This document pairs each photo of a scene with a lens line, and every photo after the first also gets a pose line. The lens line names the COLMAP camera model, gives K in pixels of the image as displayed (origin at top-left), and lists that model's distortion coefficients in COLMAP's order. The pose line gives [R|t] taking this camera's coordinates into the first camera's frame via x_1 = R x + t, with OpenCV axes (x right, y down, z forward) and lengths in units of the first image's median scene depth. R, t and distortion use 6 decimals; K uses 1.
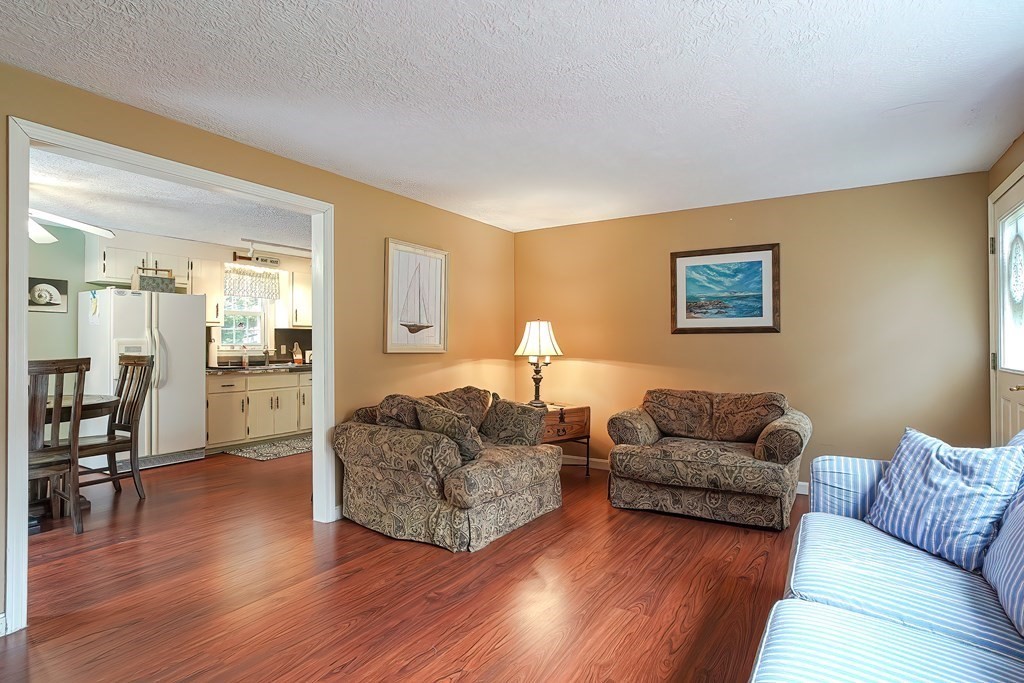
lens RADIAL K [[535.8, 0, 497.3], [0, 535.8, 339.7], [0, 0, 1]] dist [-0.015627, 0.009906]
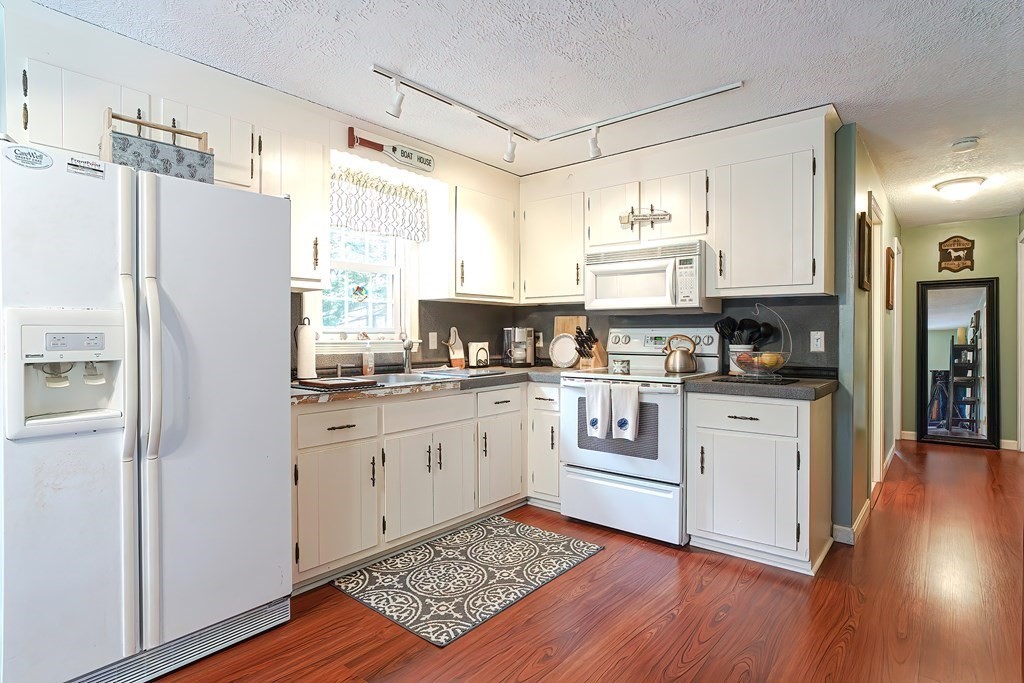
lens RADIAL K [[535.8, 0, 506.0], [0, 535.8, 336.7], [0, 0, 1]] dist [-0.015627, 0.009906]
pose [[0.992540, 0.001698, -0.121911, -0.297360], [-0.000022, 0.999906, 0.013745, 0.008235], [0.121922, -0.013640, 0.992446, 0.547825]]
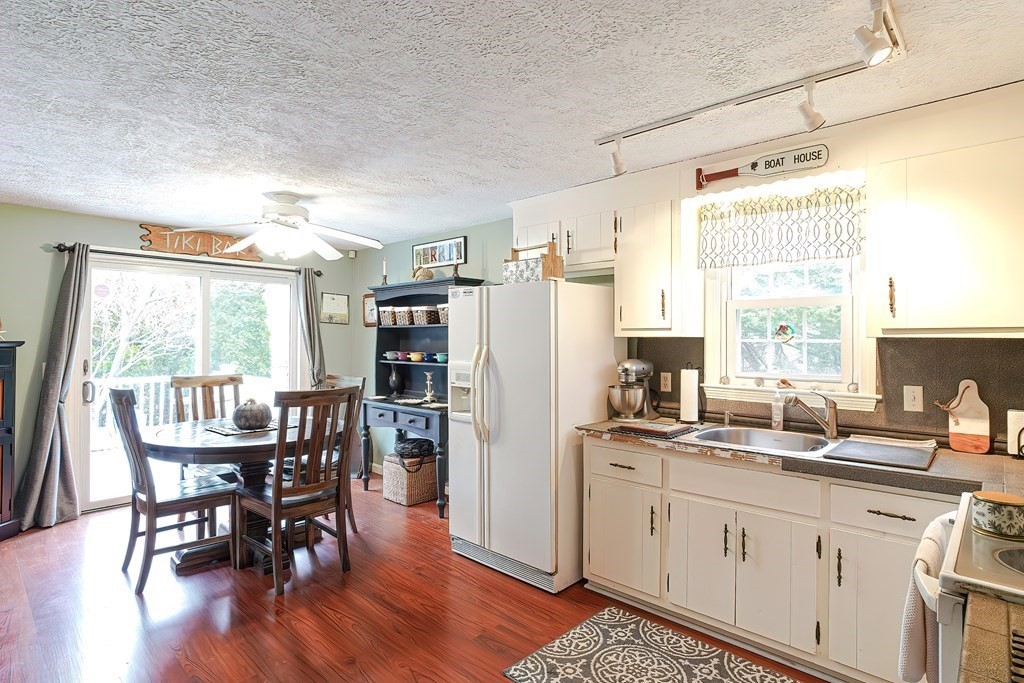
lens RADIAL K [[535.8, 0, 510.3], [0, 535.8, 340.7], [0, 0, 1]] dist [-0.015627, 0.009906]
pose [[-0.166072, 0.002394, -0.986111, -0.025784], [0.003671, 0.999992, 0.001809, -0.022372], [0.986107, -0.003320, -0.166079, 0.900266]]
